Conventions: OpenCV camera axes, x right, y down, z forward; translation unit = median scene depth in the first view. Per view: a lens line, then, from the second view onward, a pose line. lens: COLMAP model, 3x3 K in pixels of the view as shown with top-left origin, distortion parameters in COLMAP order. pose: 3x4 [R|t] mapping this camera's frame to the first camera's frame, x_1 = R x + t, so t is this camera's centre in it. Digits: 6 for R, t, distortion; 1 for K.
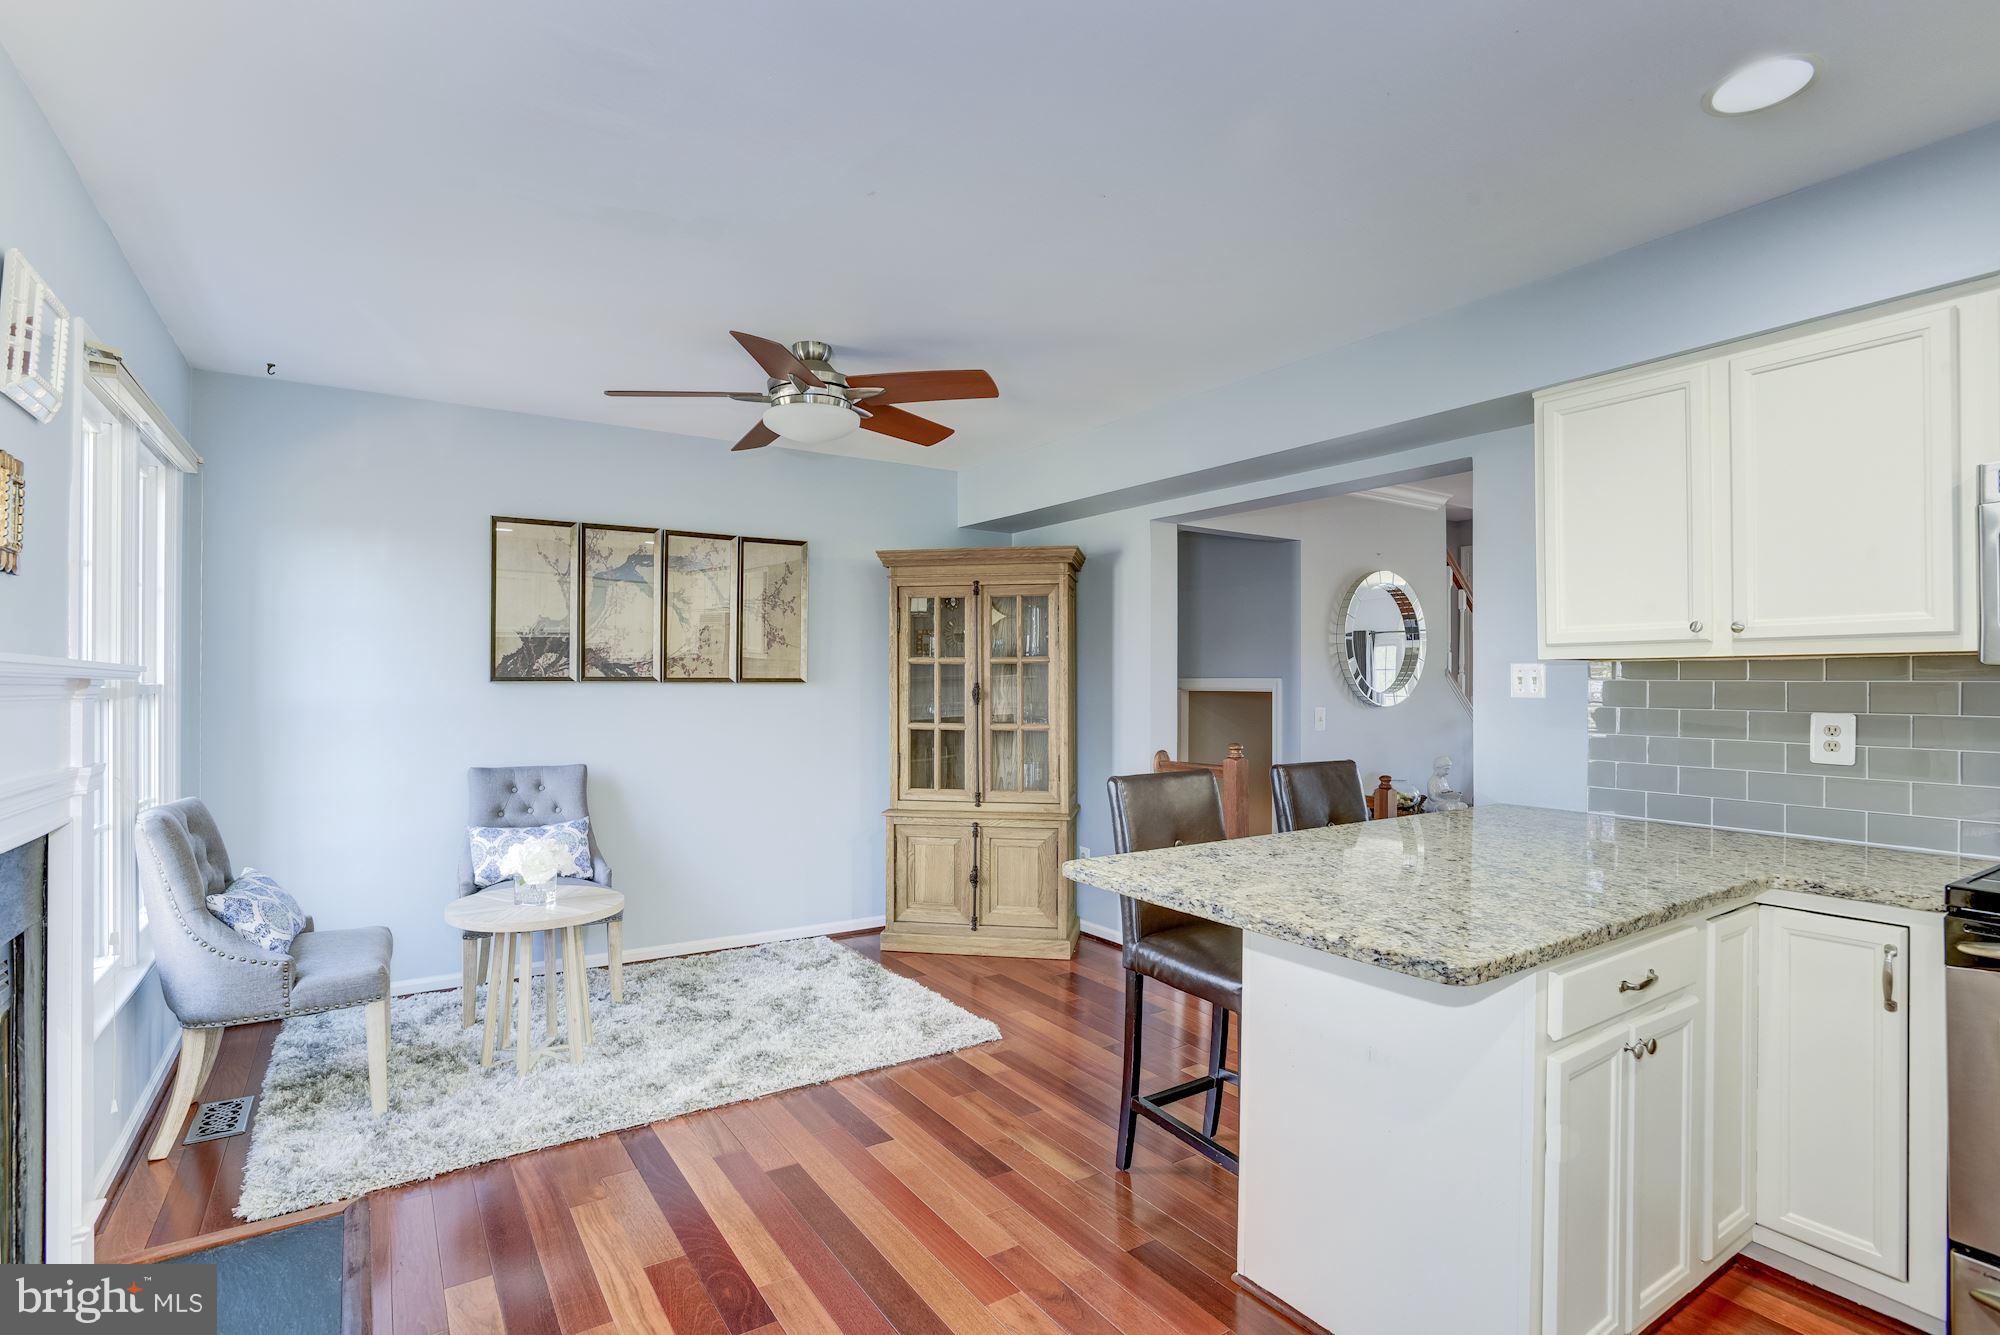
lens RADIAL K [[970.1, 0, 999.4], [0, 970.1, 676.3], [0, 0, 1]] dist [-0.052872, 0.029167]
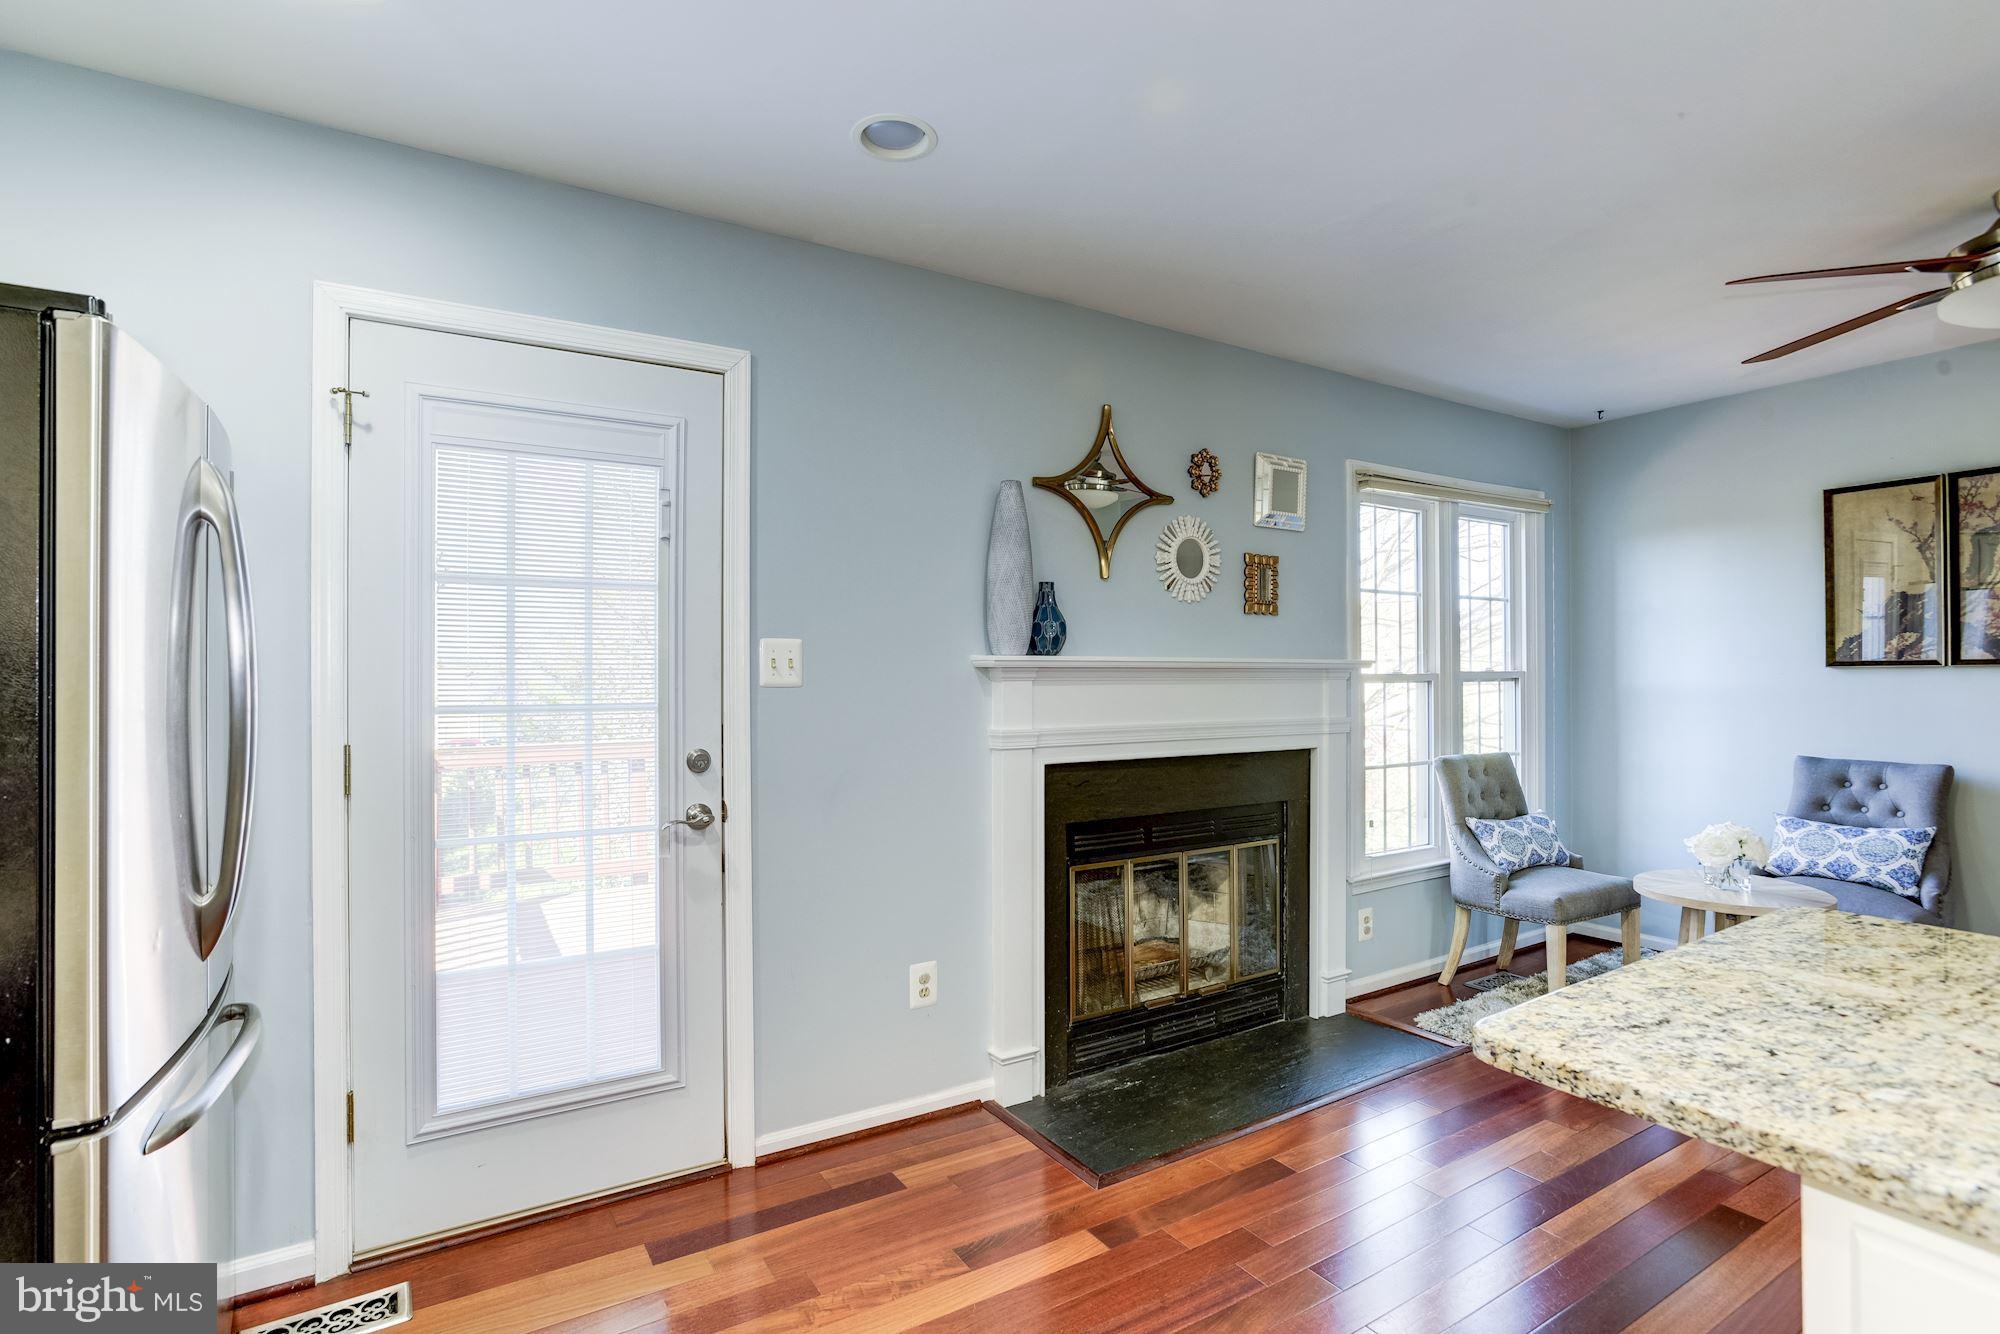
lens RADIAL K [[970.1, 0, 999.4], [0, 970.1, 675.8], [0, 0, 1]] dist [-0.052872, 0.029167]
pose [[-0.024368, -0.001268, -0.999702, 0.383469], [0.012109, 0.999925, -0.001563, 0.005654], [0.999630, -0.012143, -0.024351, 0.192817]]
